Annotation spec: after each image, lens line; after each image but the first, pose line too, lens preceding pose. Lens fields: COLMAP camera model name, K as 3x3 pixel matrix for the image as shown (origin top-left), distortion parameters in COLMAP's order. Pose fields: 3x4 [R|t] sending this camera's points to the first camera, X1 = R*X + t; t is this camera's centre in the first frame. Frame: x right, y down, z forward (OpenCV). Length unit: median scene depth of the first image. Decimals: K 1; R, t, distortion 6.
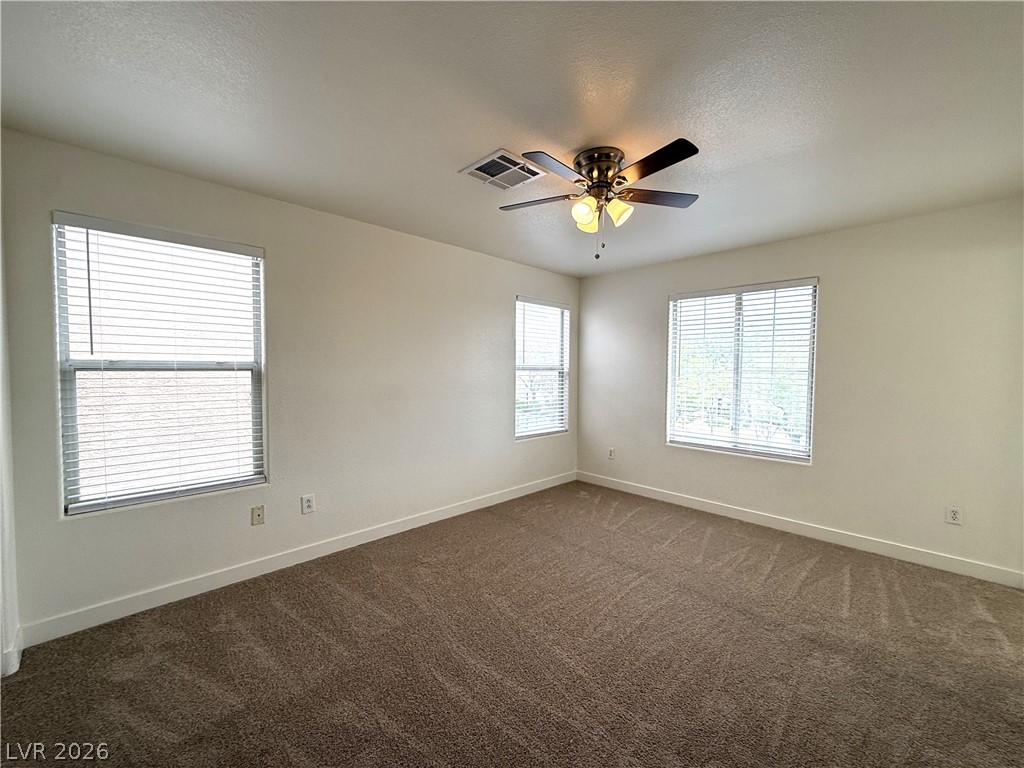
lens RADIAL K [[409.6, 0, 504.9], [0, 409.6, 384.7], [0, 0, 1]] dist [-0.002305, 0.000015]
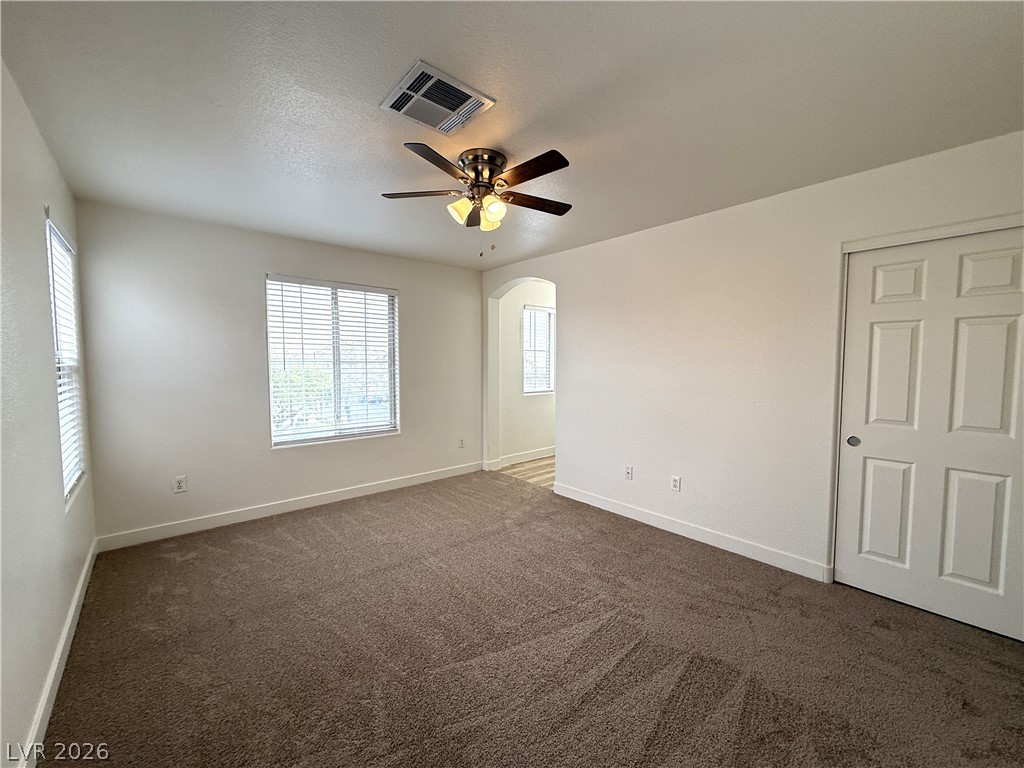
lens RADIAL K [[409.6, 0, 510.2], [0, 409.6, 380.4], [0, 0, 1]] dist [-0.002305, 0.000015]
pose [[0.045351, -0.052935, 0.997568, -0.475131], [0.037622, 0.997977, 0.051246, -0.023641], [-0.998262, 0.035206, 0.047250, 0.508756]]
